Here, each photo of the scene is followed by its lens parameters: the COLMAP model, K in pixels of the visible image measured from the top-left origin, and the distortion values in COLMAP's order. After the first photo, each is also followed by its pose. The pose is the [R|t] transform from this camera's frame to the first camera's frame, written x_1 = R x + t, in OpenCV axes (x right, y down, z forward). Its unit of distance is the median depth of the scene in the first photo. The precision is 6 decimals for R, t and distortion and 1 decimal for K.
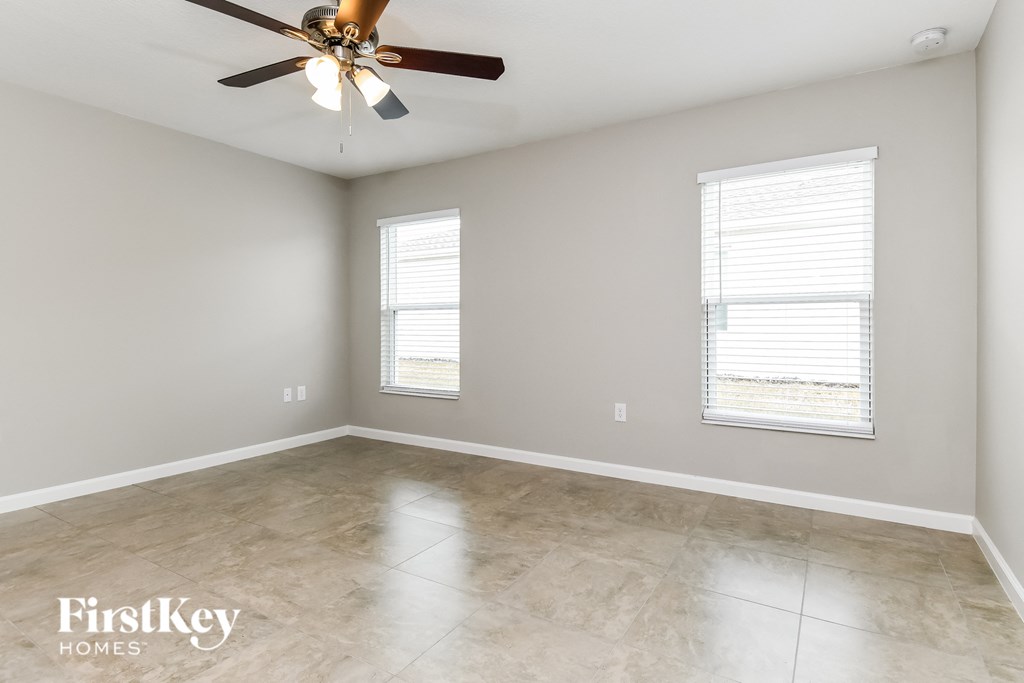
lens RADIAL K [[524.8, 0, 518.4], [0, 524.8, 326.4], [0, 0, 1]] dist [0.043466, -0.037723]
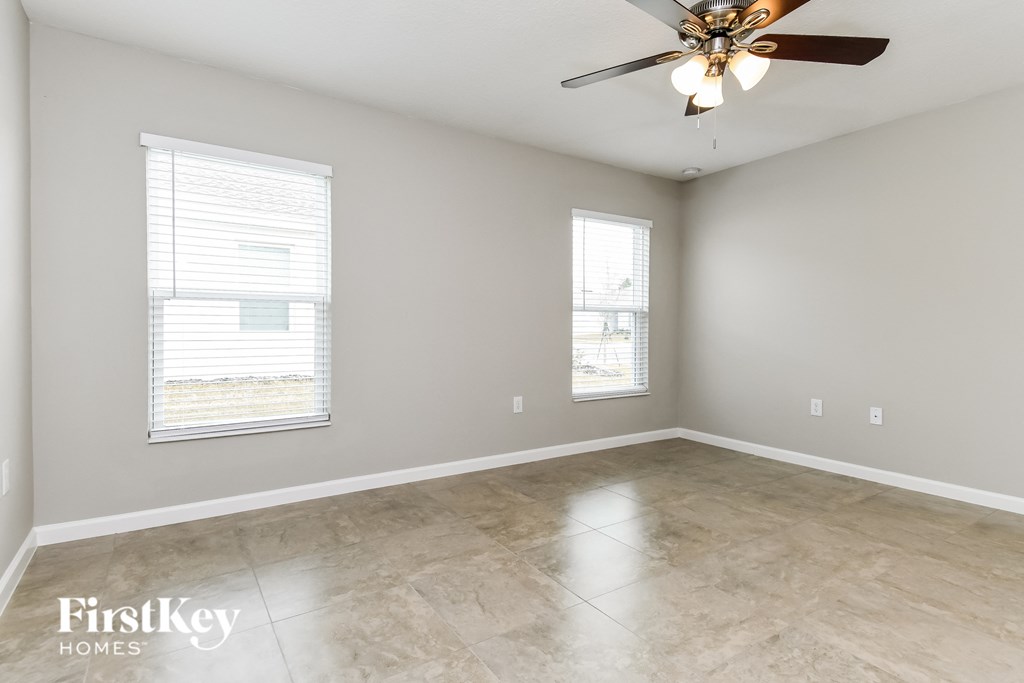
lens RADIAL K [[529.8, 0, 532.7], [0, 529.8, 328.5], [0, 0, 1]] dist [0.112415, -0.070475]
pose [[0.395577, 0.003867, 0.918425, -0.845083], [-0.008146, 0.999967, -0.000701, 0.008371], [-0.918397, -0.007204, 0.395595, 0.559753]]
